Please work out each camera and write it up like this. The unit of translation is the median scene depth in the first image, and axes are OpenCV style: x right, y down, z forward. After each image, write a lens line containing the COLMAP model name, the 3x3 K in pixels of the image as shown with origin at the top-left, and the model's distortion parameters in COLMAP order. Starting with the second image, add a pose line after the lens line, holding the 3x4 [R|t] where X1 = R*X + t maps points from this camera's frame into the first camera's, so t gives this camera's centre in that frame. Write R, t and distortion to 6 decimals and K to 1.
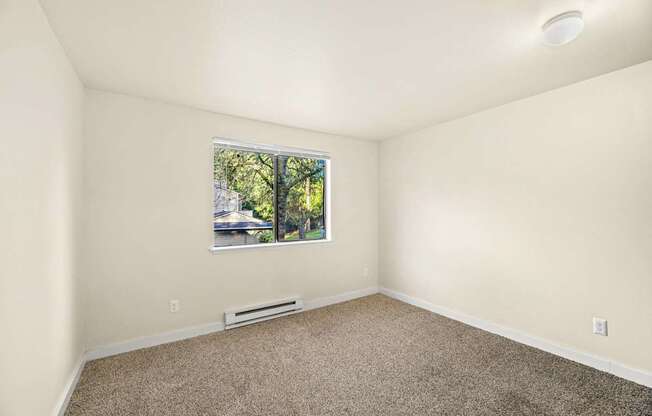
lens RADIAL K [[274.7, 0, 326.0], [0, 274.7, 208.0], [0, 0, 1]] dist [-0.000112, -0.000024]
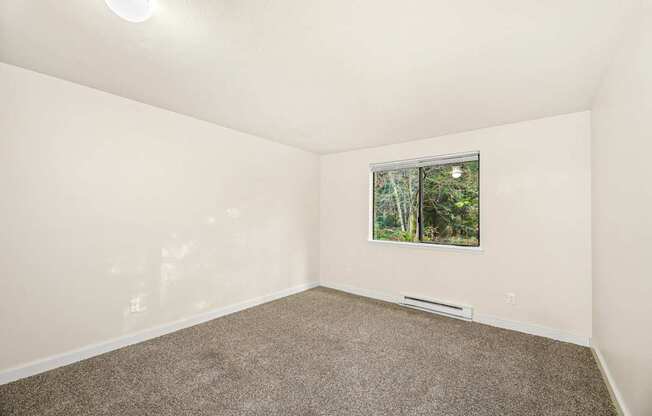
lens RADIAL K [[274.7, 0, 326.0], [0, 274.7, 208.0], [0, 0, 1]] dist [-0.000112, -0.000024]
pose [[0.279634, -0.010511, -0.960049, 0.832393], [0.003057, 0.999945, -0.010057, -0.008734], [0.960102, -0.000122, 0.279651, 0.315284]]
